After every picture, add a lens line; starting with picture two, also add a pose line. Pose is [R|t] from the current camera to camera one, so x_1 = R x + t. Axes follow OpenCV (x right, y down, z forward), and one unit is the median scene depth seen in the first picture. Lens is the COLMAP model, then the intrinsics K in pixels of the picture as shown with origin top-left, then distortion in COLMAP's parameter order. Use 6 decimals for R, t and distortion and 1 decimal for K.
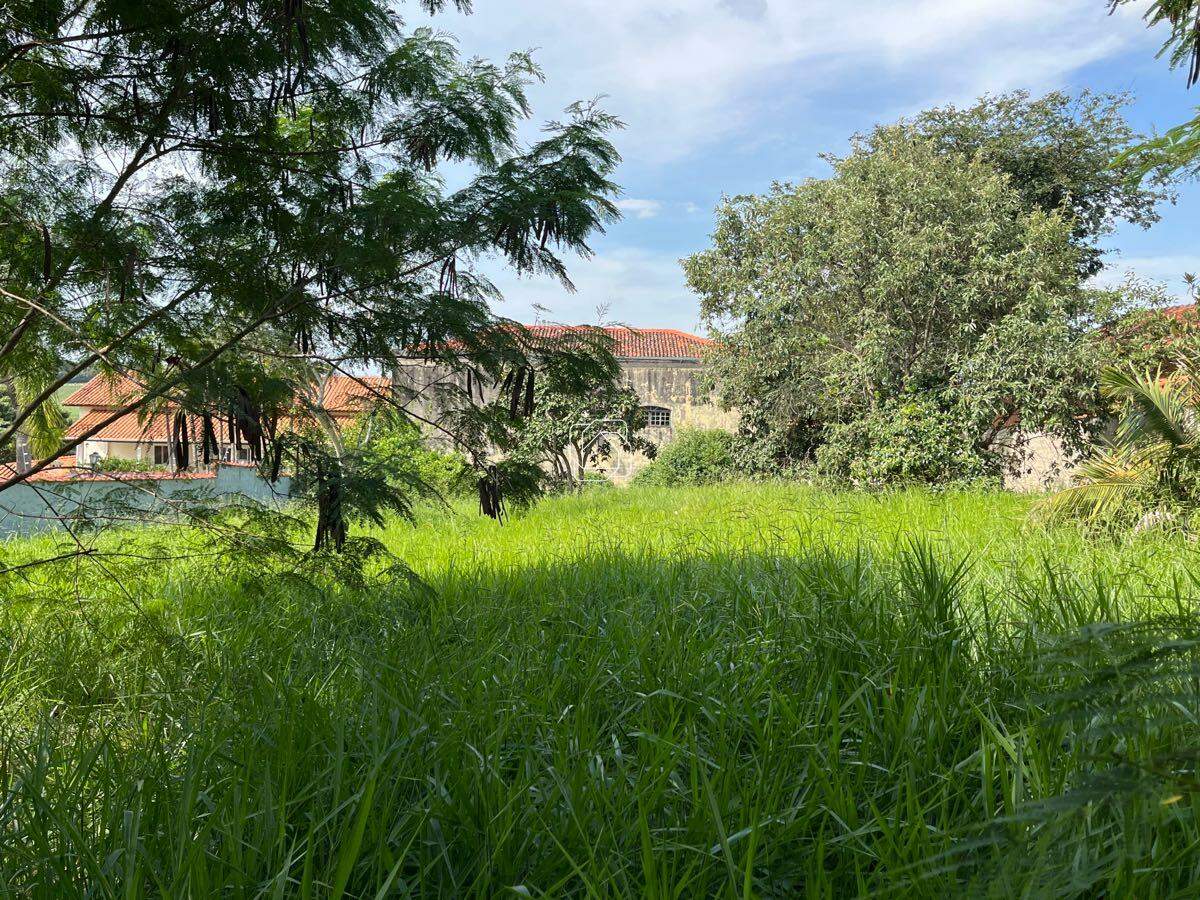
lens RADIAL K [[1042.8, 0, 599.1], [0, 1042.8, 452.9], [0, 0, 1]] dist [0.047095, -0.052306]
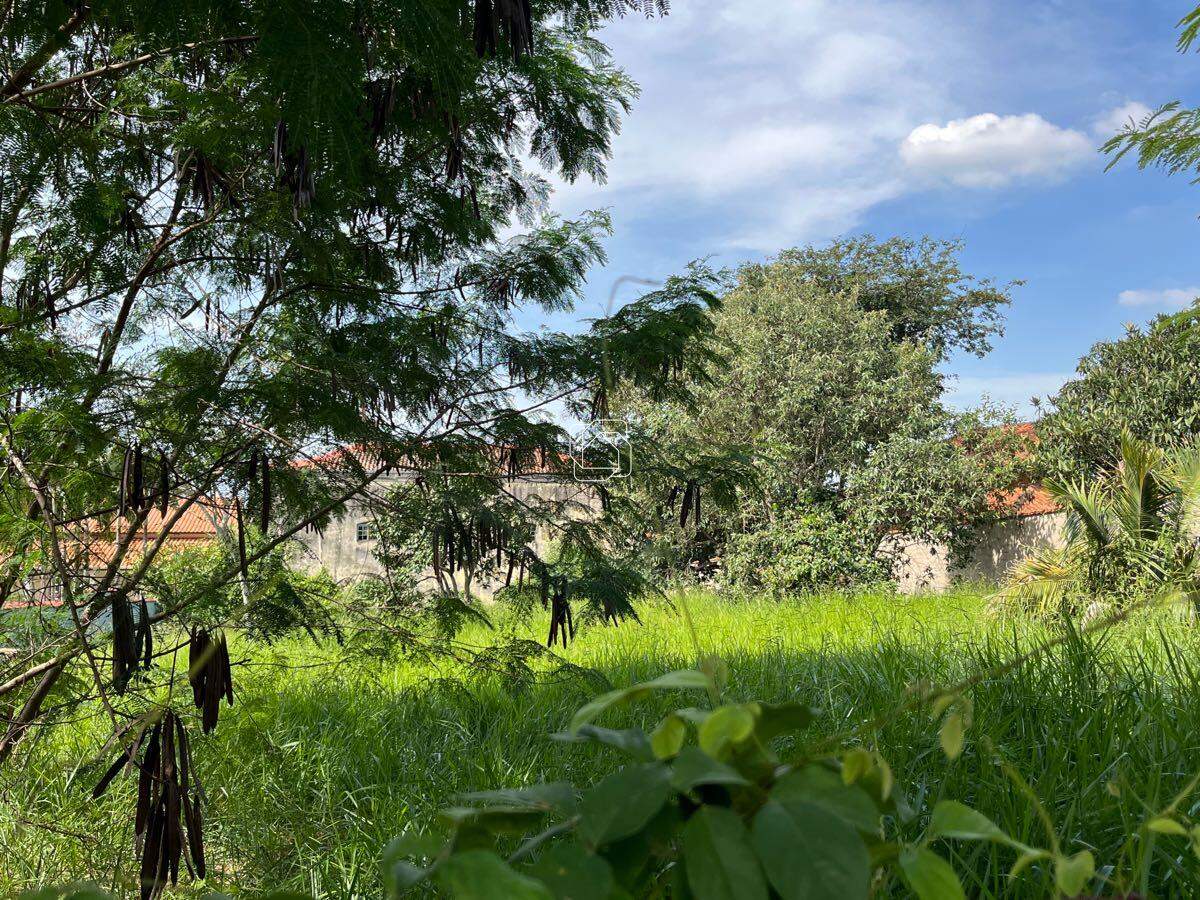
lens RADIAL K [[1042.8, 0, 601.6], [0, 1042.8, 445.0], [0, 0, 1]] dist [0.047095, -0.052306]
pose [[0.986979, -0.003375, 0.160811, -0.185586], [0.022394, 0.992926, -0.116602, 0.005817], [-0.159280, 0.118685, 0.980073, -0.068738]]
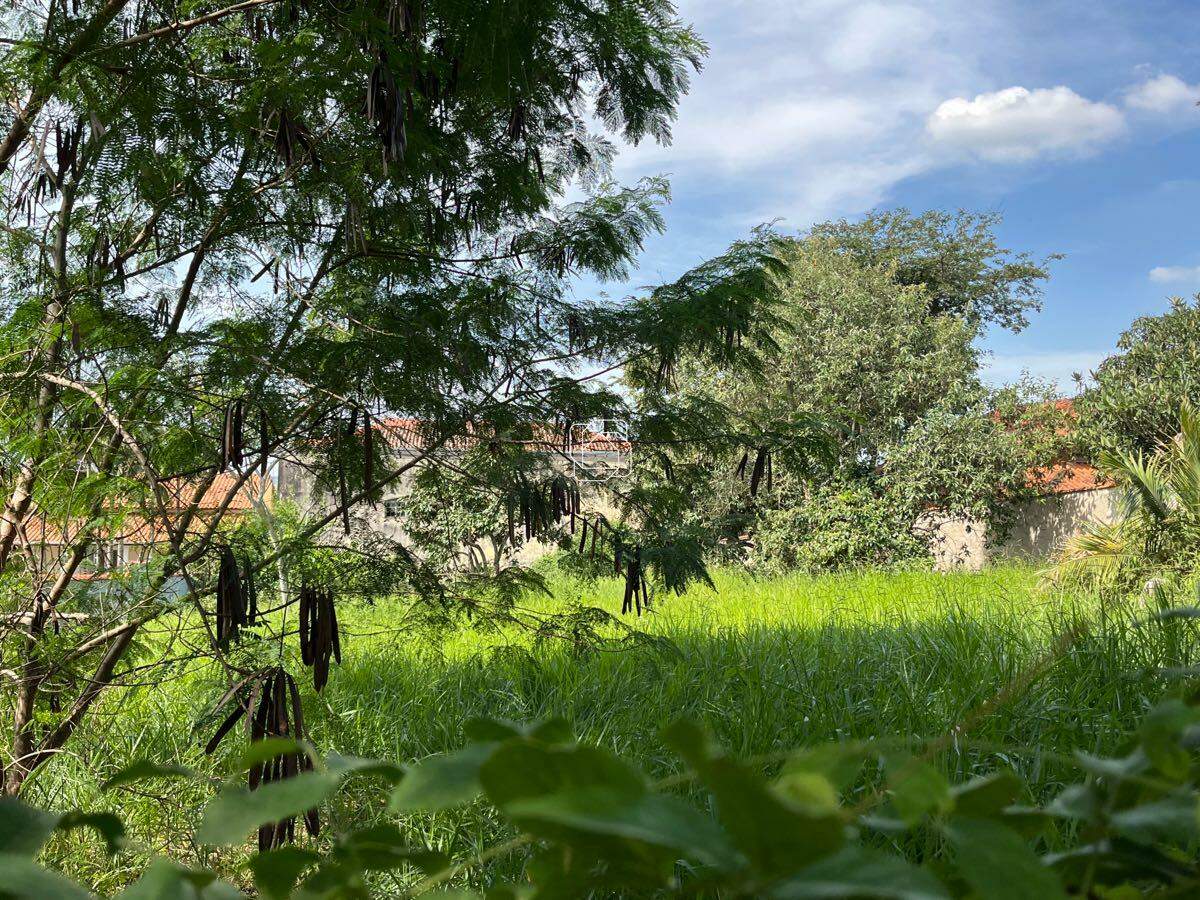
lens RADIAL K [[1042.8, 0, 596.9], [0, 1042.8, 448.4], [0, 0, 1]] dist [0.047095, -0.052306]
pose [[0.990712, -0.005218, 0.135878, -0.211456], [0.018081, 0.995446, -0.093602, 0.011185], [-0.134771, 0.095189, 0.986294, -0.055353]]
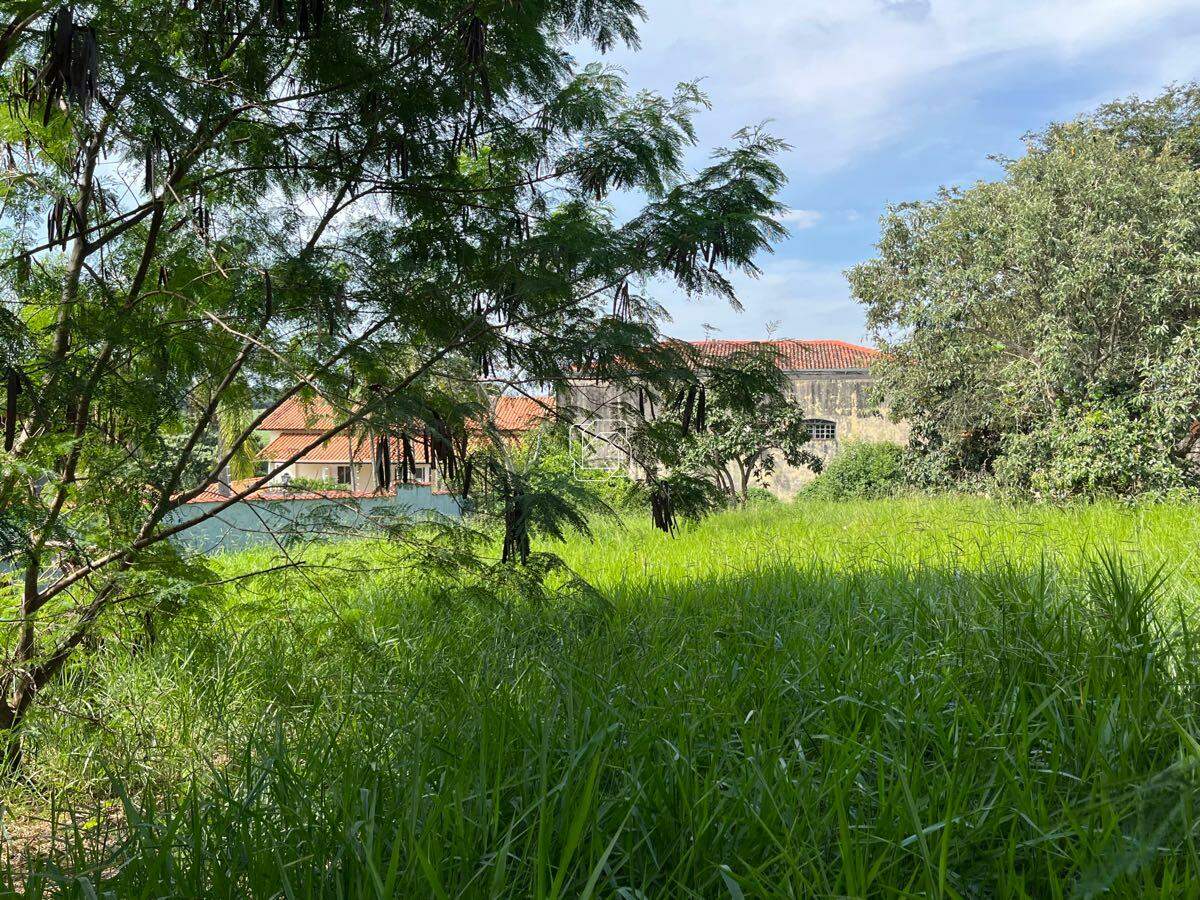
lens RADIAL K [[1042.8, 0, 597.6], [0, 1042.8, 442.3], [0, 0, 1]] dist [0.047095, -0.052306]
pose [[0.987870, -0.016572, -0.154396, -0.006117], [0.012666, 0.999575, -0.026248, 0.000393], [0.154766, 0.023974, 0.987660, -0.023370]]
